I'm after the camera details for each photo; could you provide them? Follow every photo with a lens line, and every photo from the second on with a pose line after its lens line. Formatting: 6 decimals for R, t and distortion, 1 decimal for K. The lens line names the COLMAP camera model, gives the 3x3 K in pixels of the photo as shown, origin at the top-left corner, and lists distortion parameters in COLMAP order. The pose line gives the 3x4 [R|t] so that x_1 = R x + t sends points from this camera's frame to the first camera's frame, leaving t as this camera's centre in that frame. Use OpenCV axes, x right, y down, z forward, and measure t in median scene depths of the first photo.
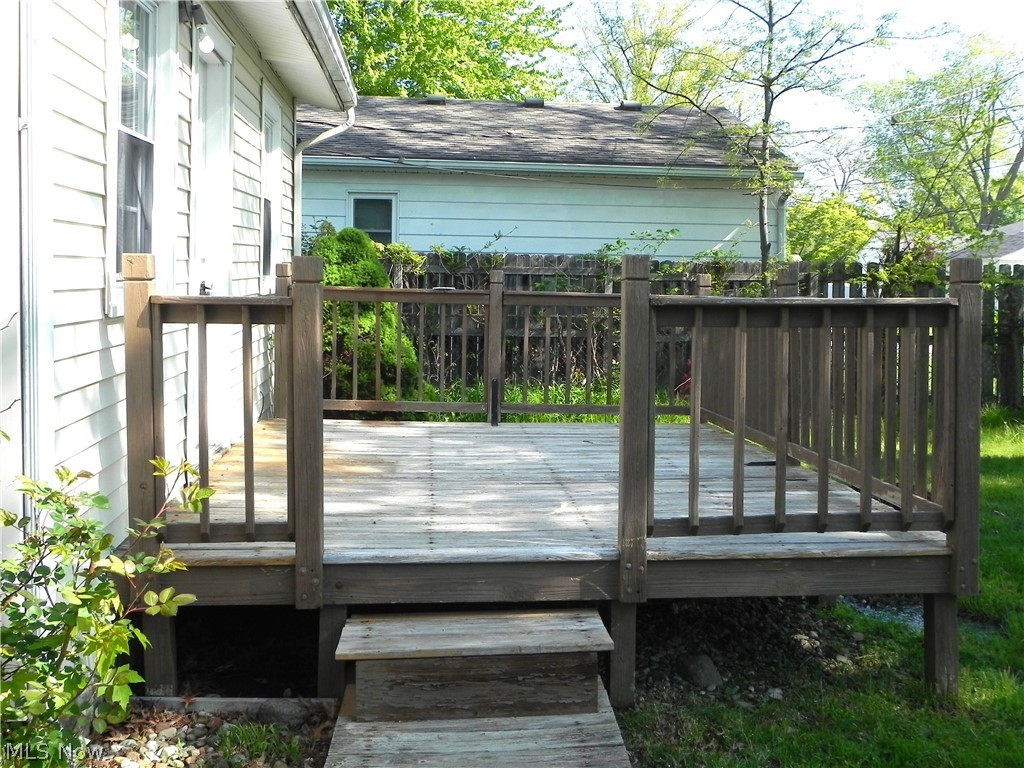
lens RADIAL K [[1105.1, 0, 517.2], [0, 1105.1, 342.3], [0, 0, 1]] dist [-0.001850, -0.026759]
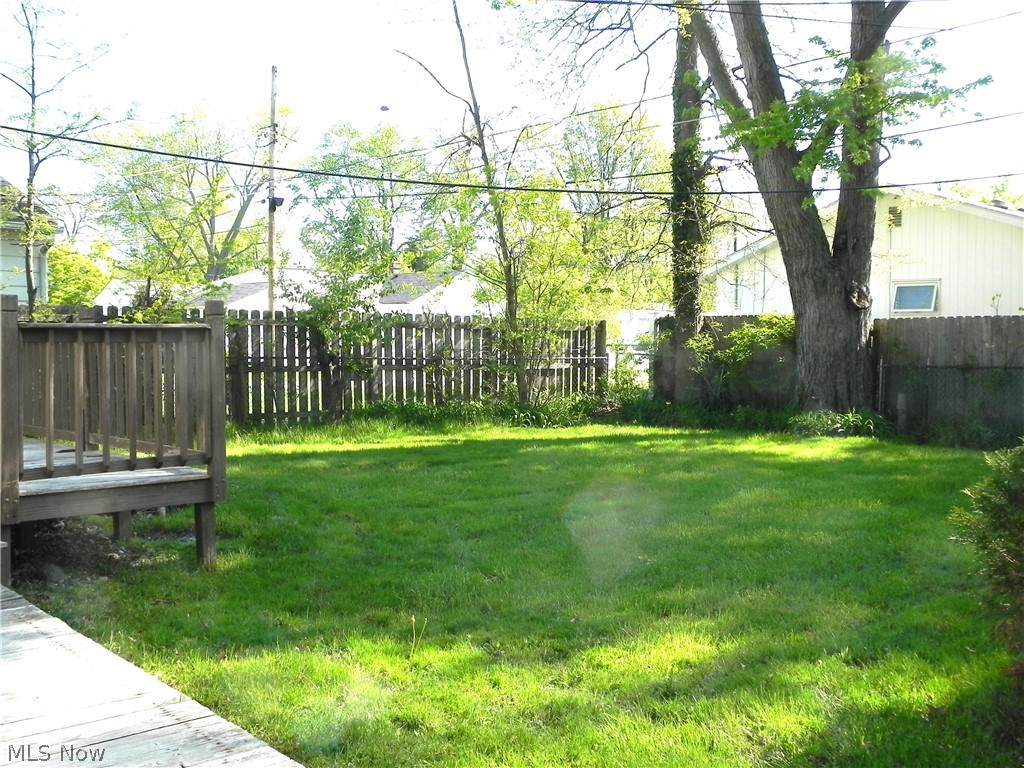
lens RADIAL K [[1105.1, 0, 517.2], [0, 1105.1, 342.3], [0, 0, 1]] dist [-0.001850, -0.026759]
pose [[0.784138, -0.007153, 0.620545, -0.088340], [0.033545, 0.998960, -0.030872, 0.017494], [-0.619679, 0.045024, 0.783563, -0.192053]]
